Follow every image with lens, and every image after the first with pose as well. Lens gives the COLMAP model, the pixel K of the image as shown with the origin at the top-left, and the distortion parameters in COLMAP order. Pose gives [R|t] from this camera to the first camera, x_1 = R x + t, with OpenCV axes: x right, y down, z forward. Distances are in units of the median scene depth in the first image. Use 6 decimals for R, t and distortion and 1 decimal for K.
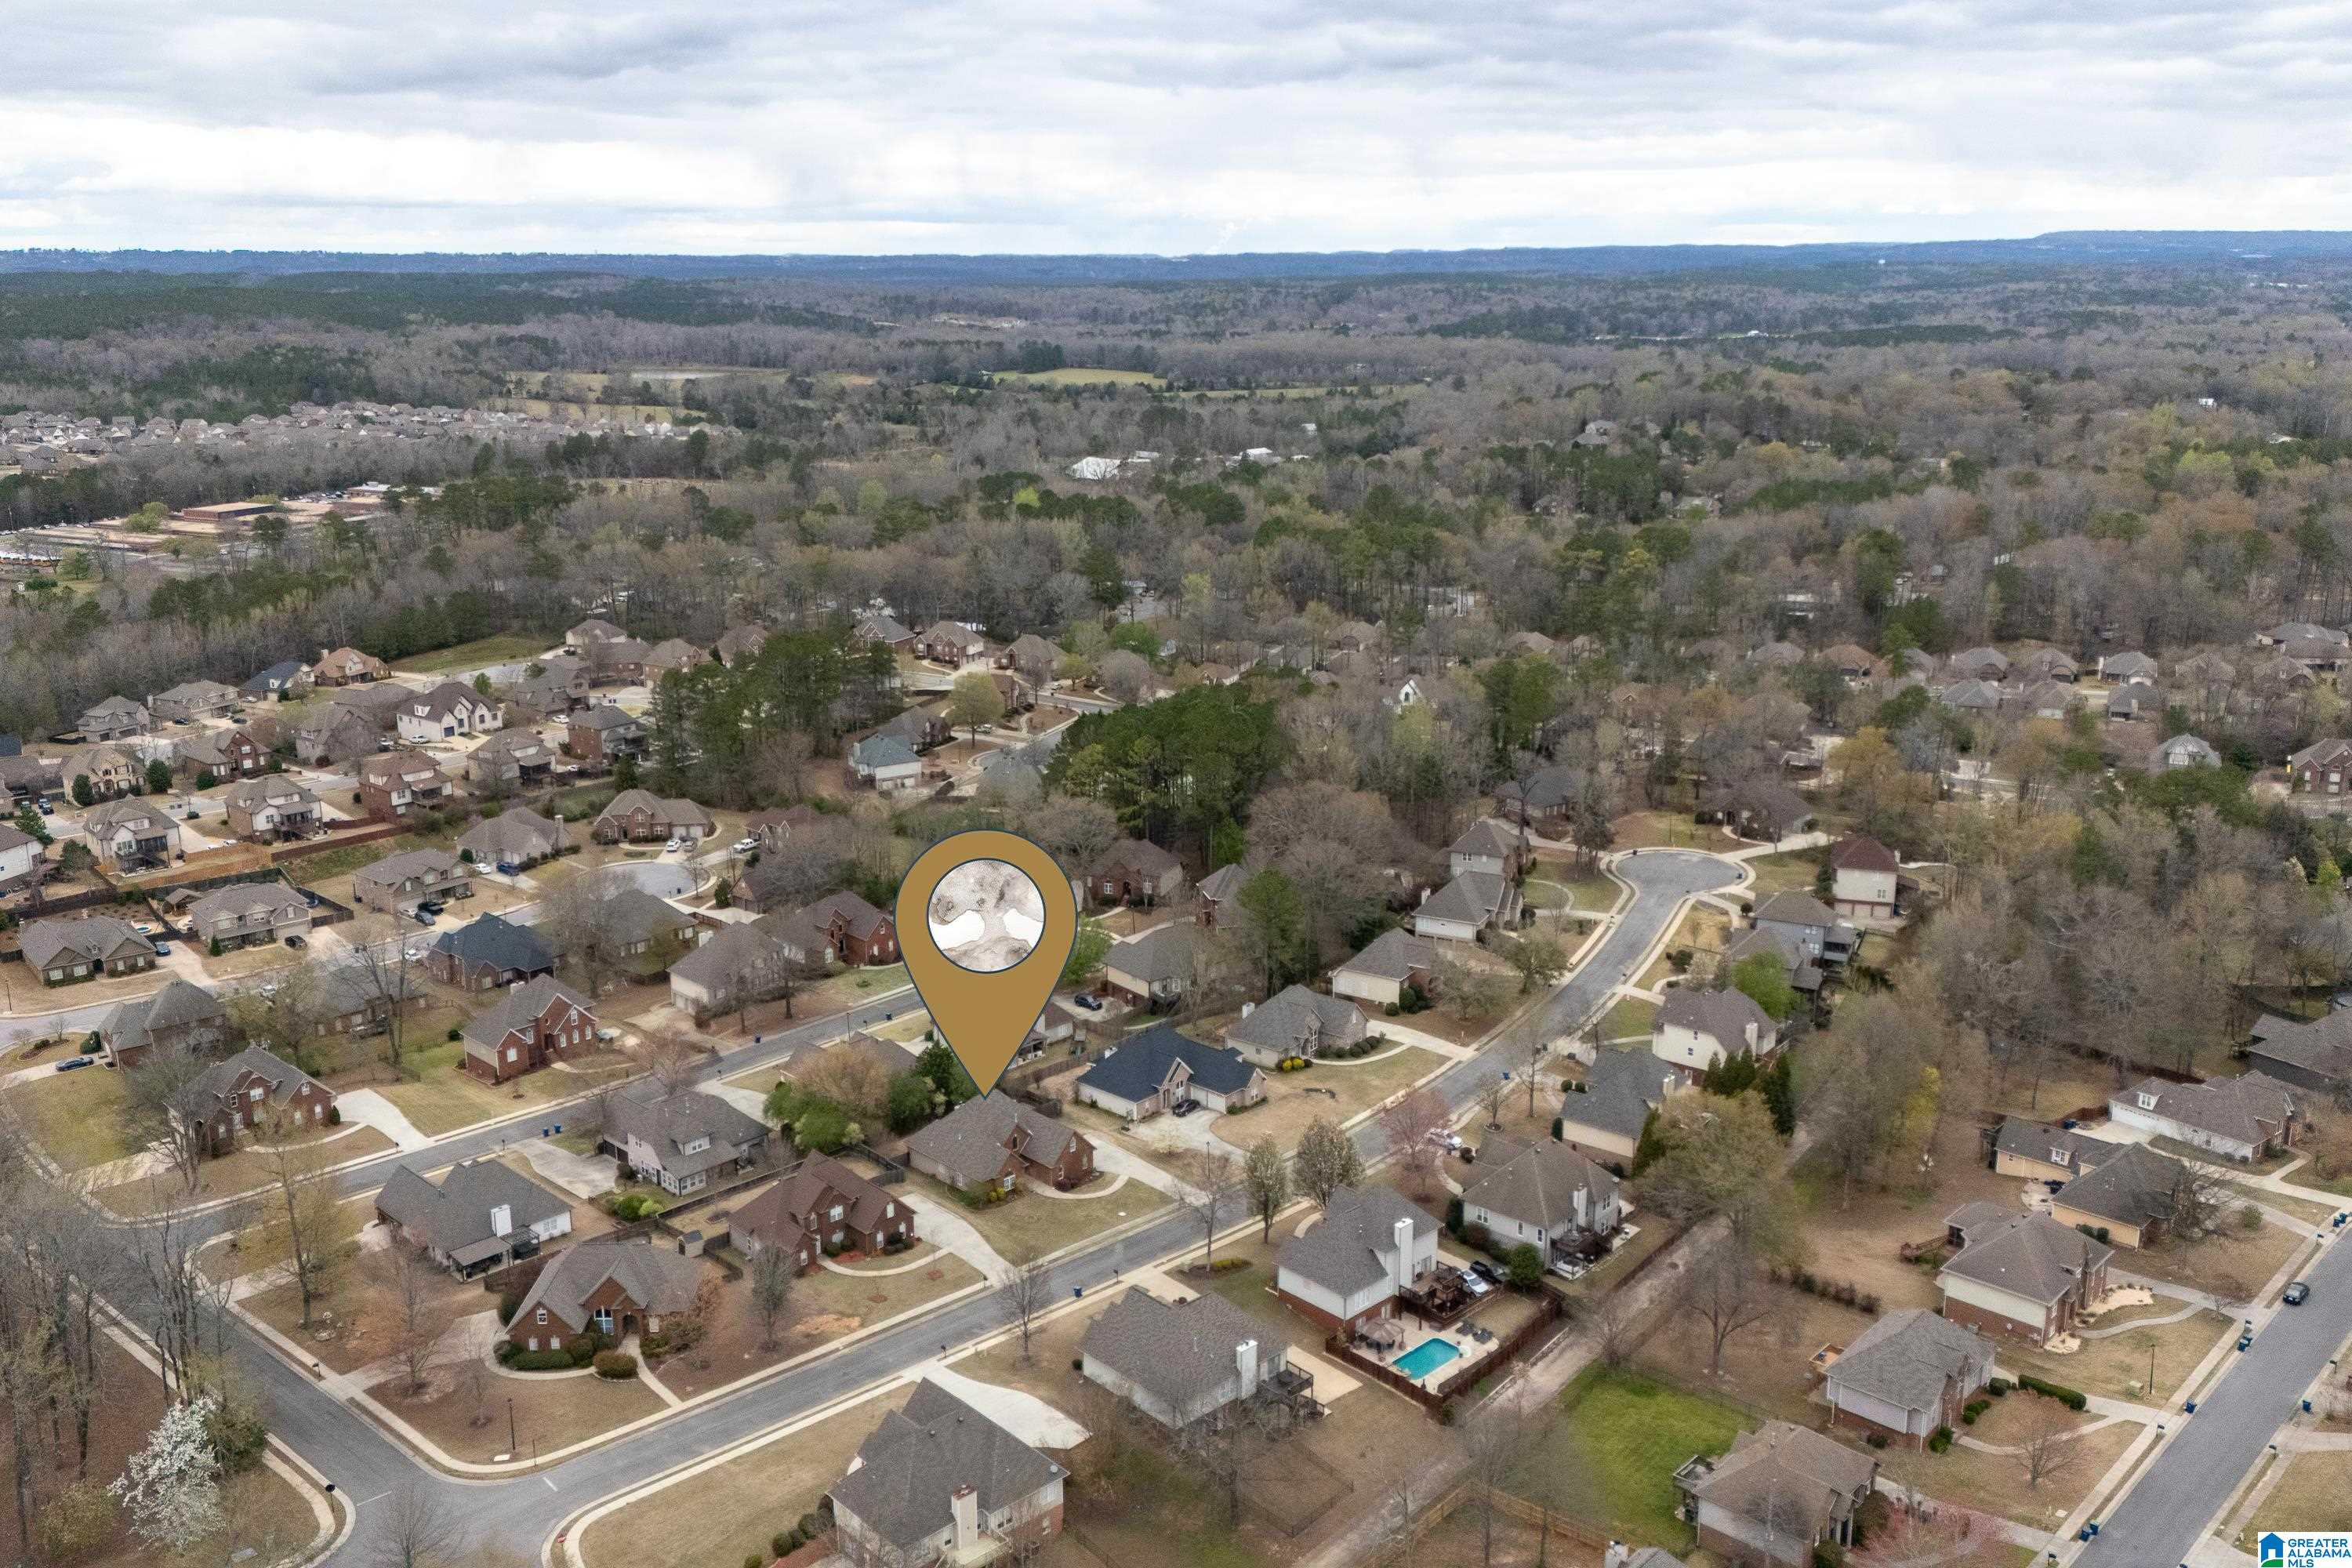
lens RADIAL K [[2051.4, 0, 1102.4], [0, 2051.4, 777.4], [0, 0, 1]] dist [0.156733, -0.253856]
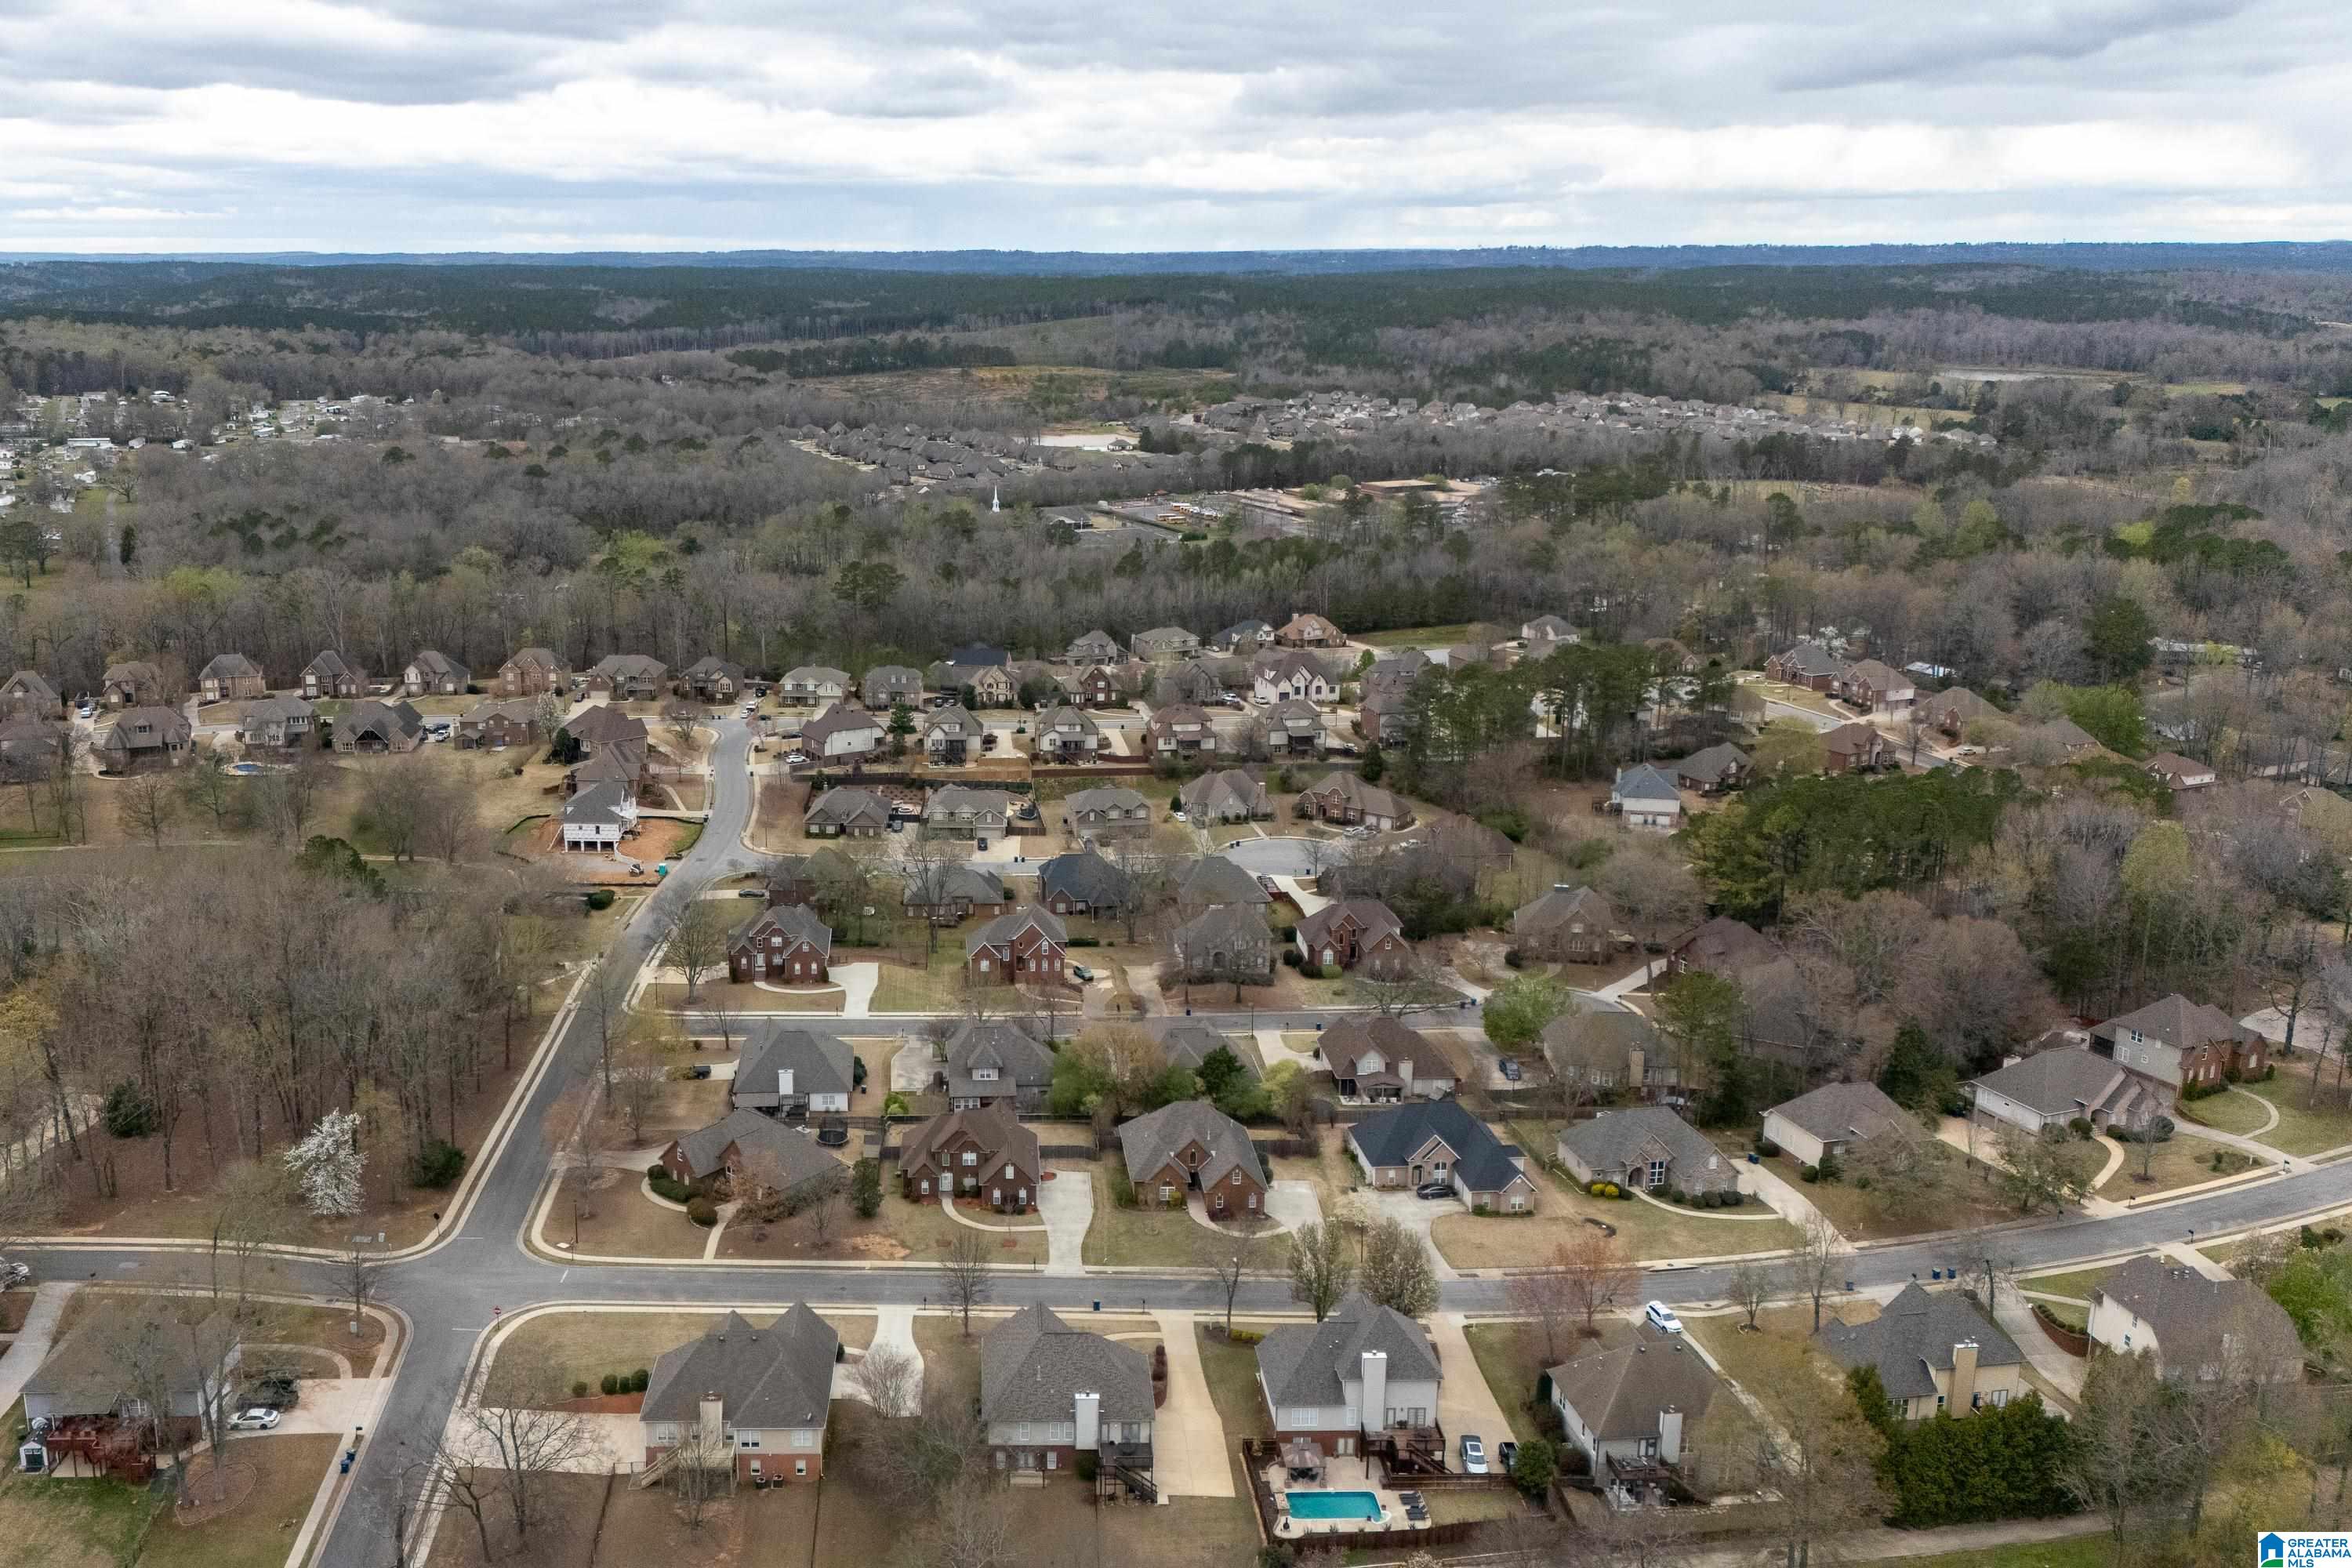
lens RADIAL K [[2051.4, 0, 1102.4], [0, 2051.4, 777.4], [0, 0, 1]] dist [0.156733, -0.253856]
pose [[0.727231, 0.170356, -0.664917, 0.338921], [-0.167401, 0.983479, 0.068885, -0.038690], [0.665667, 0.061212, 0.743734, 0.137766]]
